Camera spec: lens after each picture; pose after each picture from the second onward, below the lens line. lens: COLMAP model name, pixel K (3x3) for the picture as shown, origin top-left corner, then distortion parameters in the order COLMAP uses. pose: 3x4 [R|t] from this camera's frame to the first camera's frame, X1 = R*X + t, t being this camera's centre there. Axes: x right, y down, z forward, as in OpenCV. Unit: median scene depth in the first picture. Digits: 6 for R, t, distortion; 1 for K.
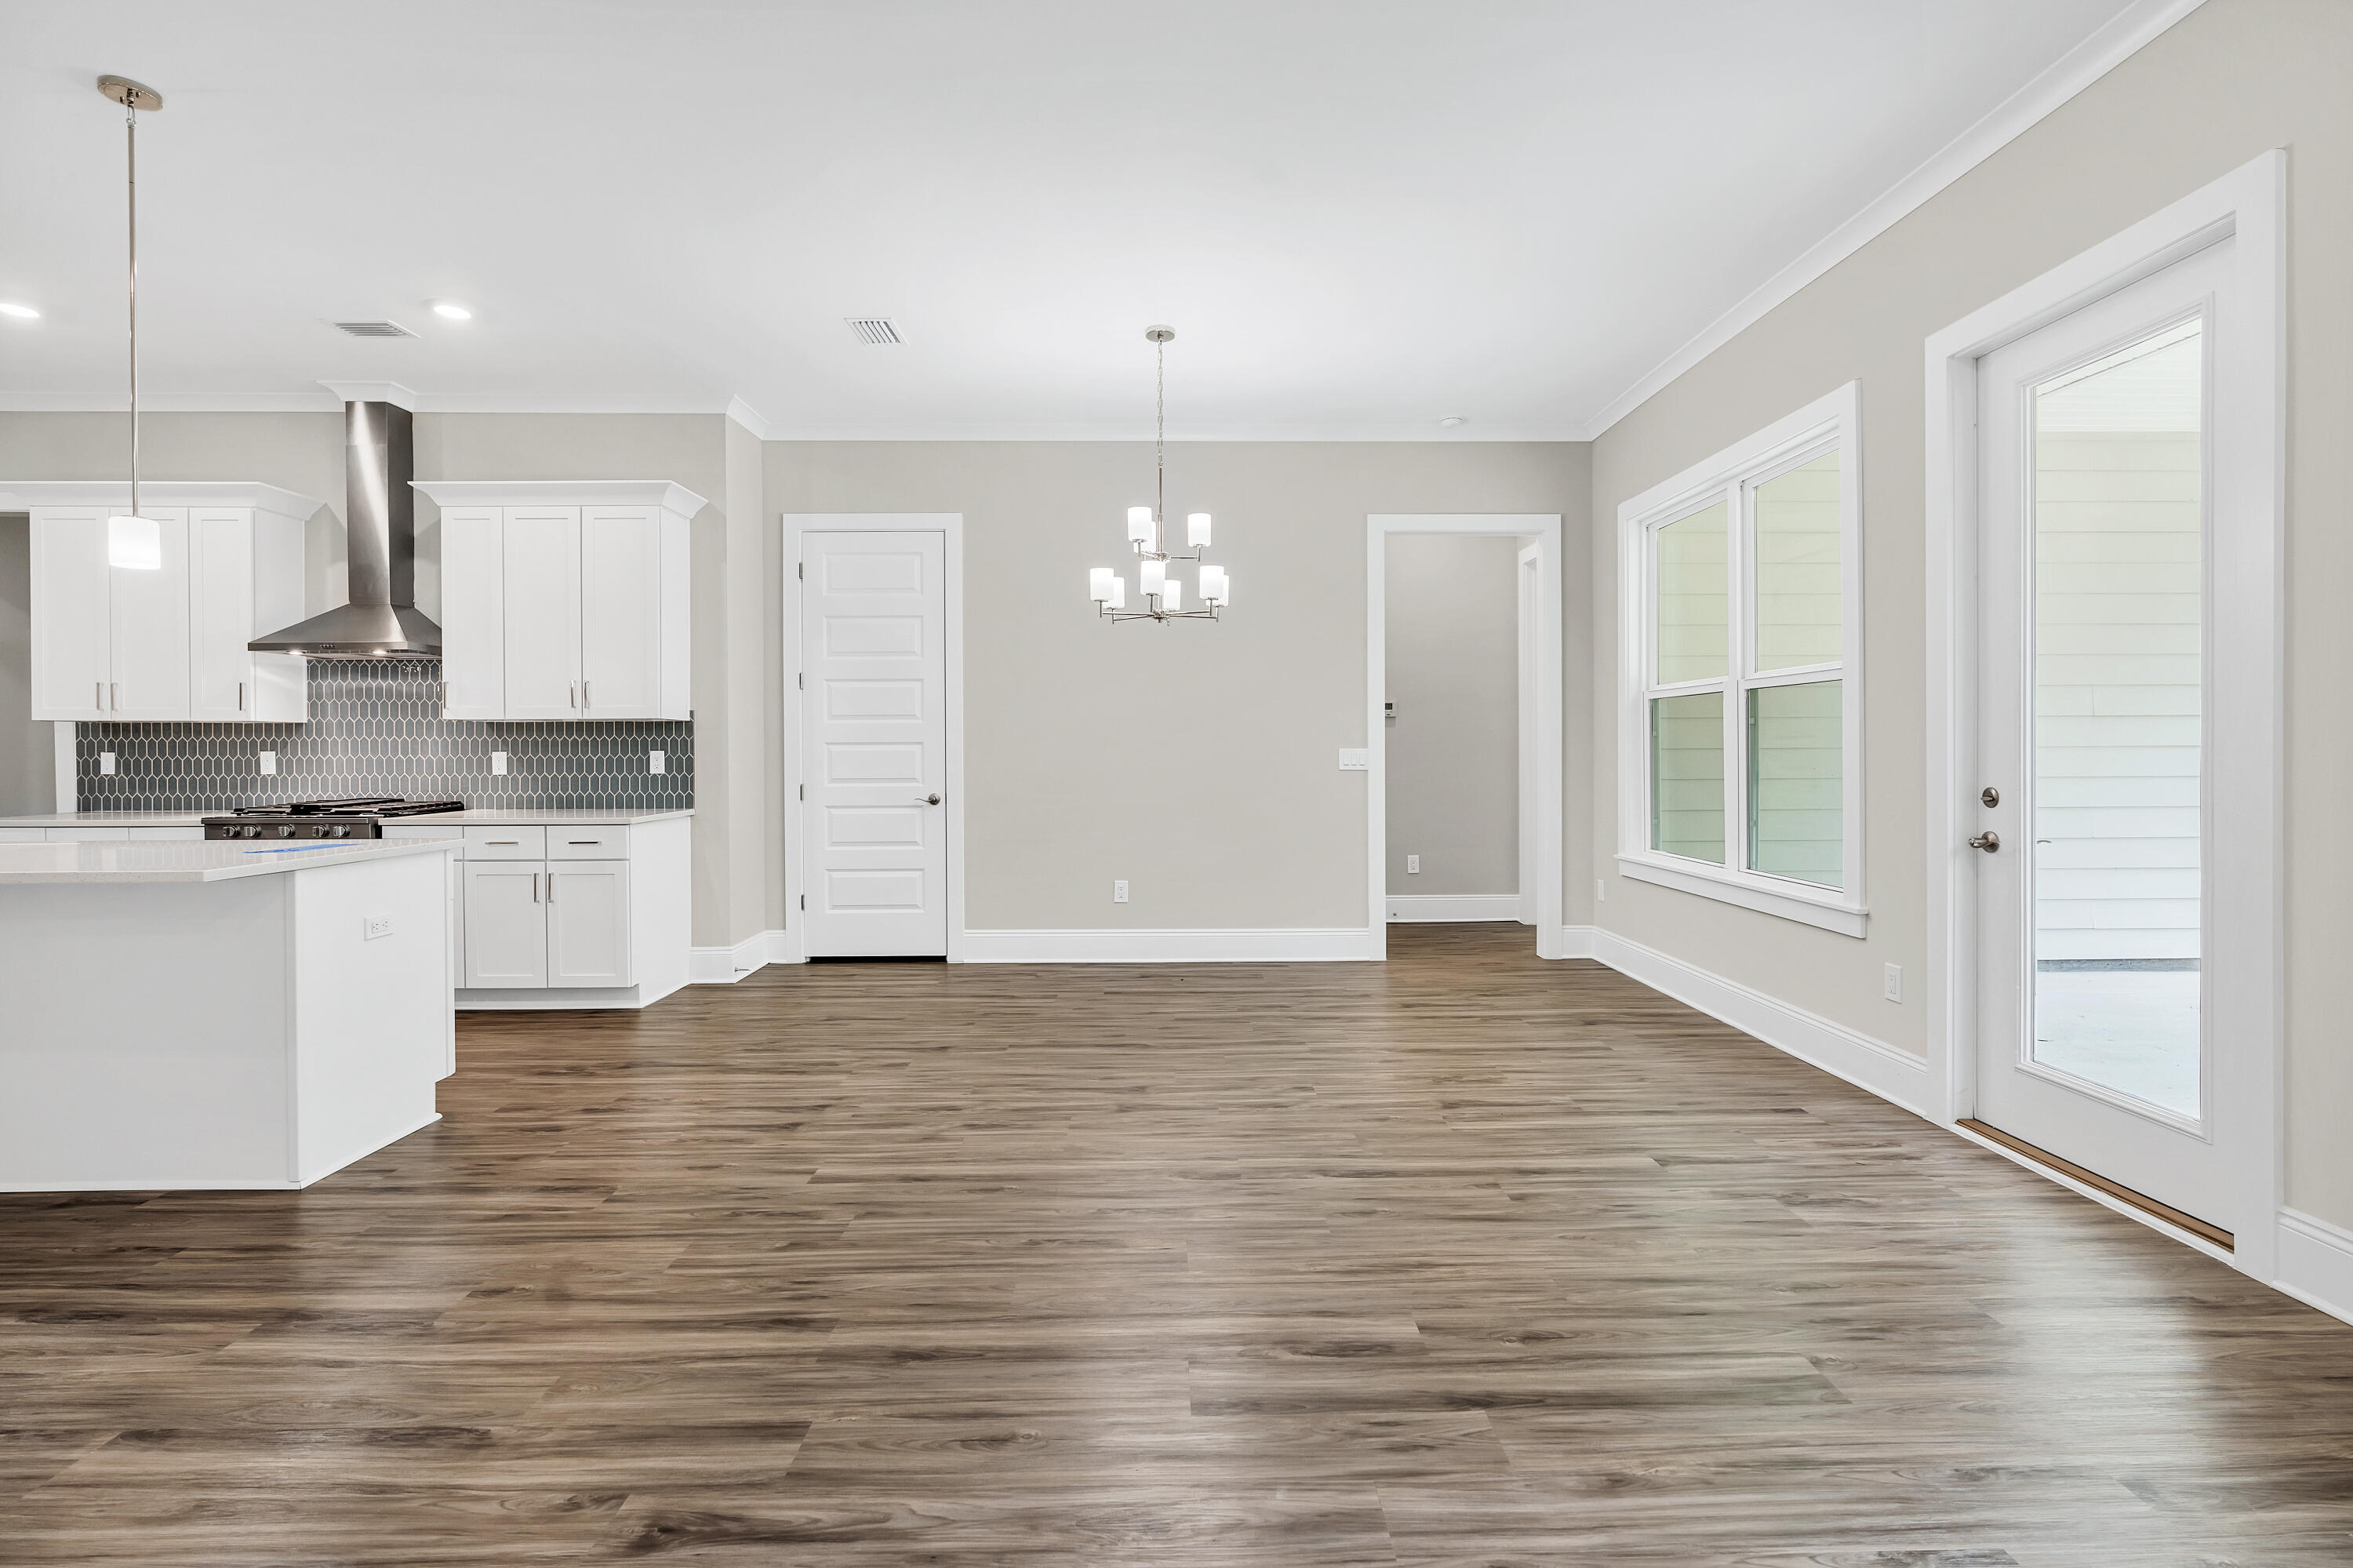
lens RADIAL K [[1056.7, 0, 1175.0], [0, 1056.7, 756.0], [0, 0, 1]] dist [-0.001535, 0.000224]
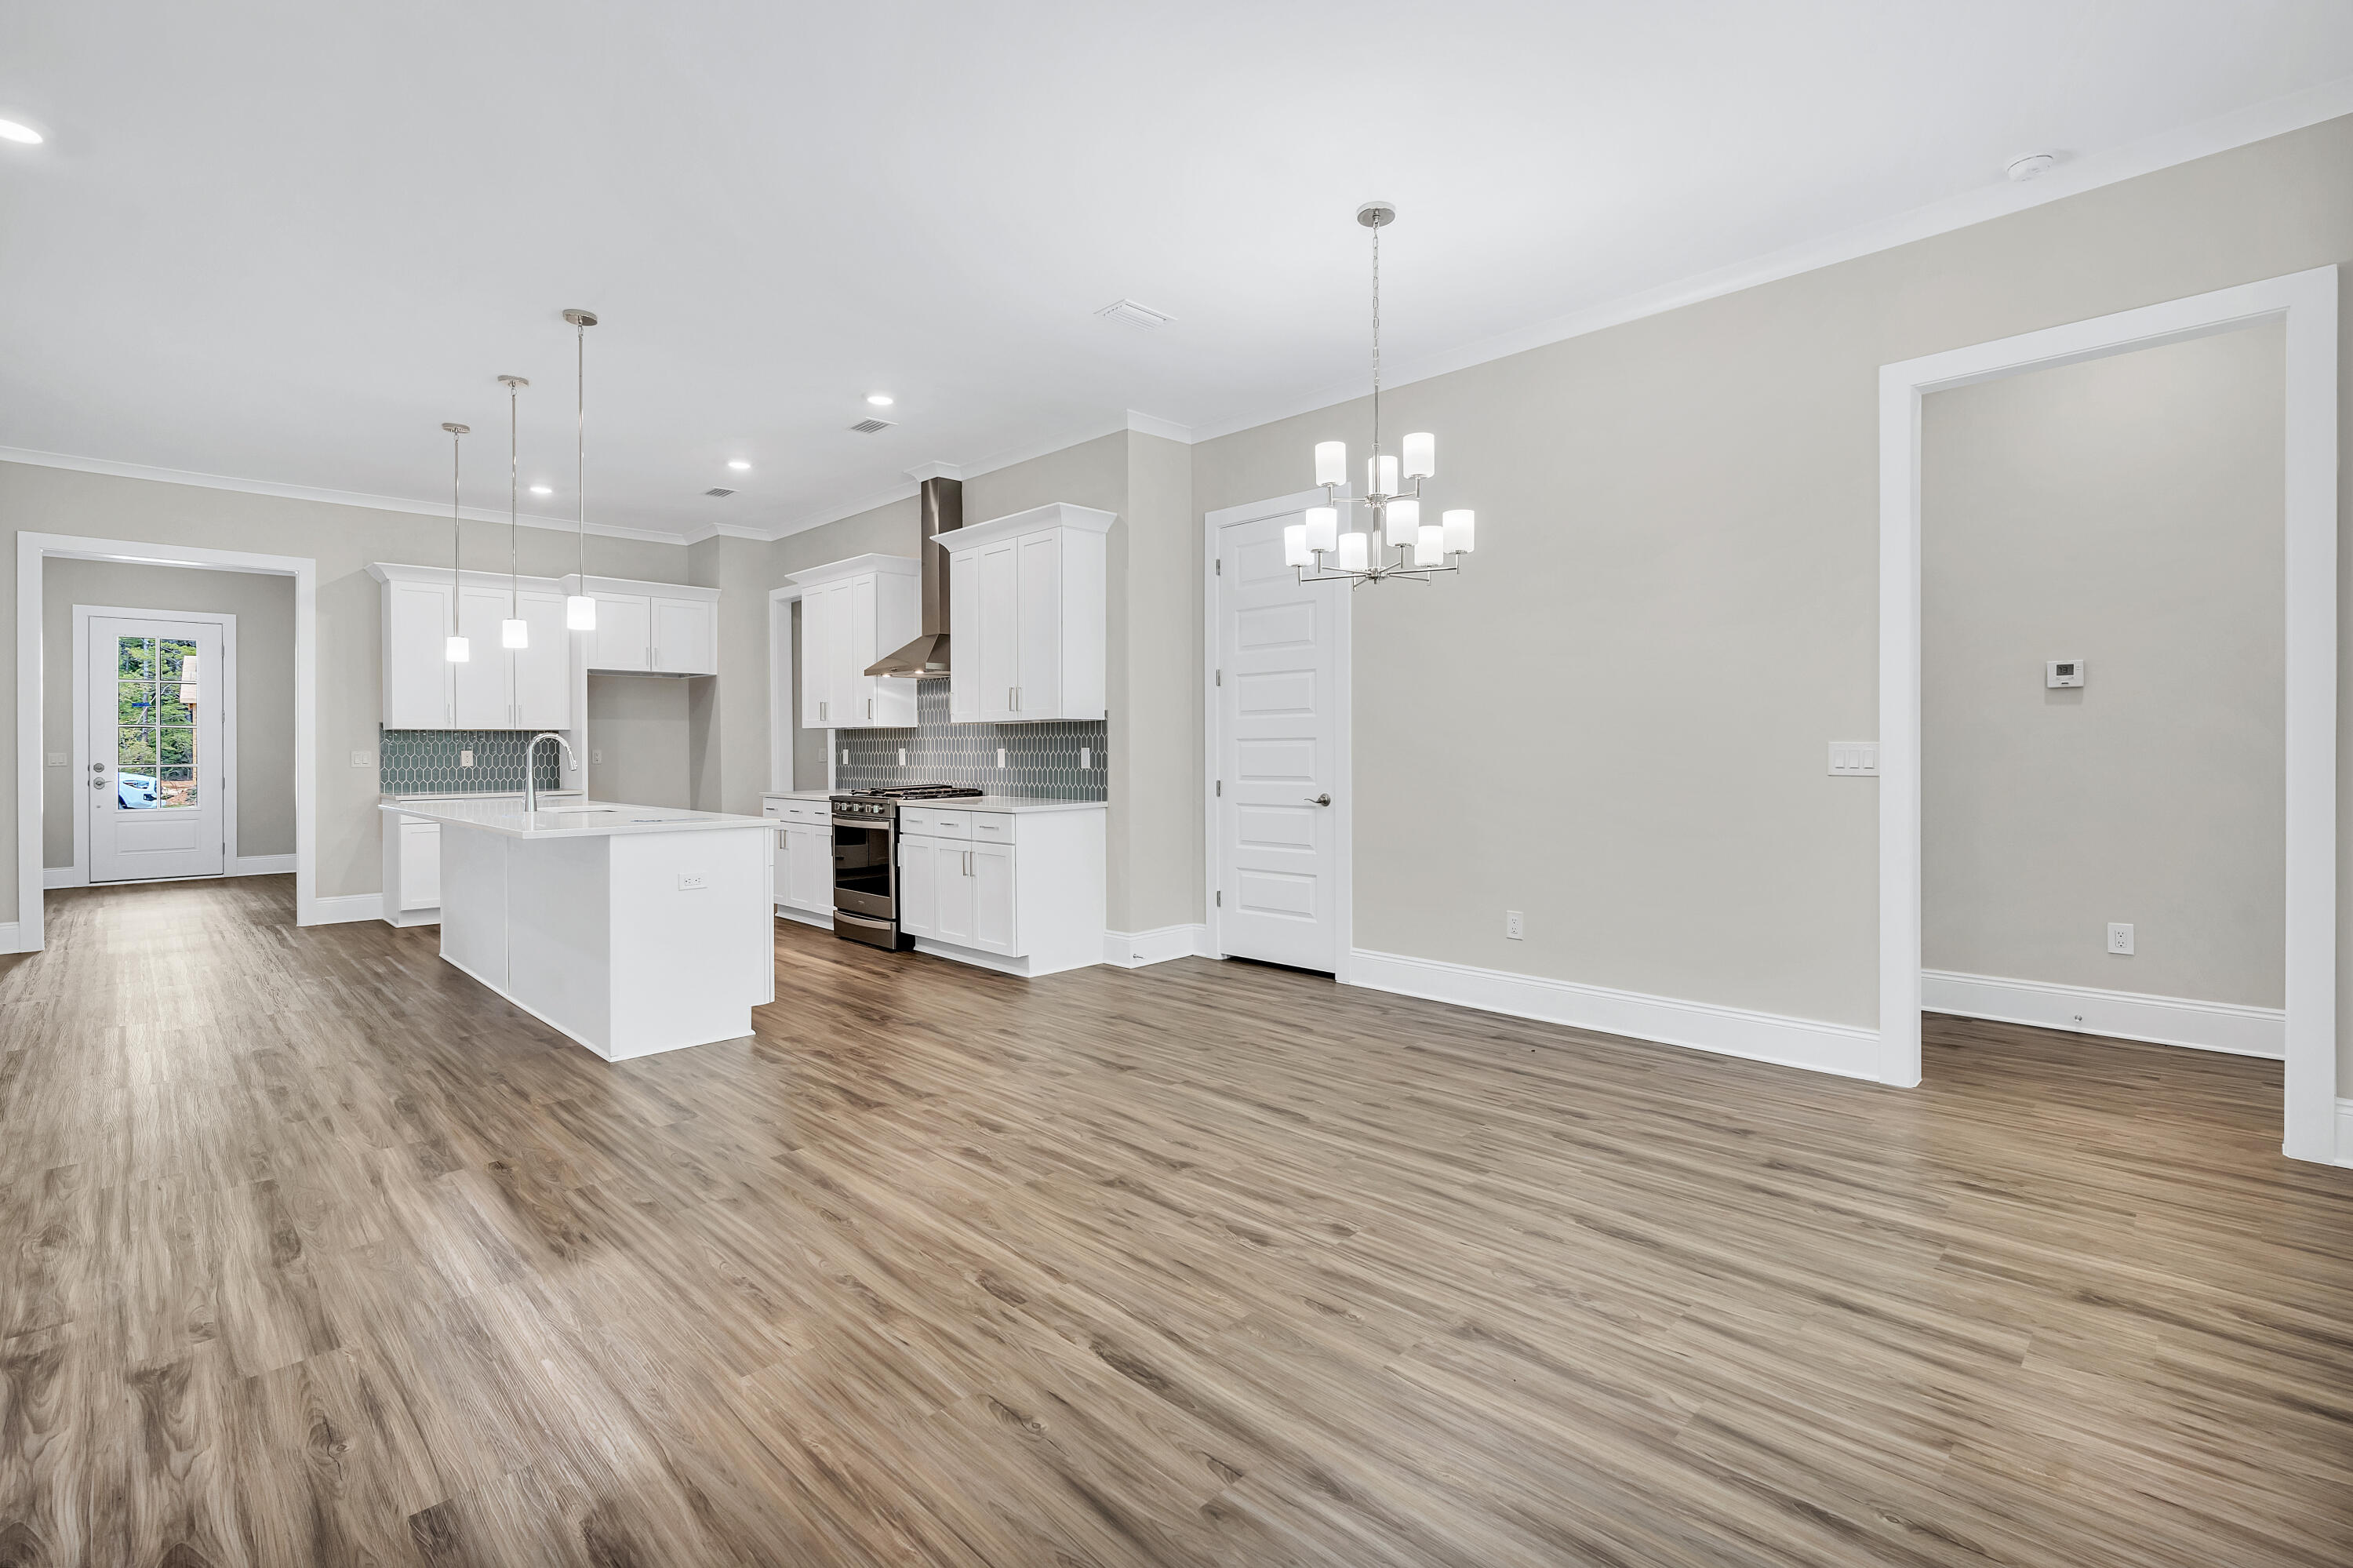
lens RADIAL K [[1066.1, 0, 1179.8], [0, 1066.1, 759.5], [0, 0, 1]] dist [-0.001377, 0.001086]
pose [[0.698385, 0.006340, -0.715694, 0.376684], [-0.000164, 0.999962, 0.008699, -0.002202], [0.715722, -0.005958, 0.698360, 0.295614]]
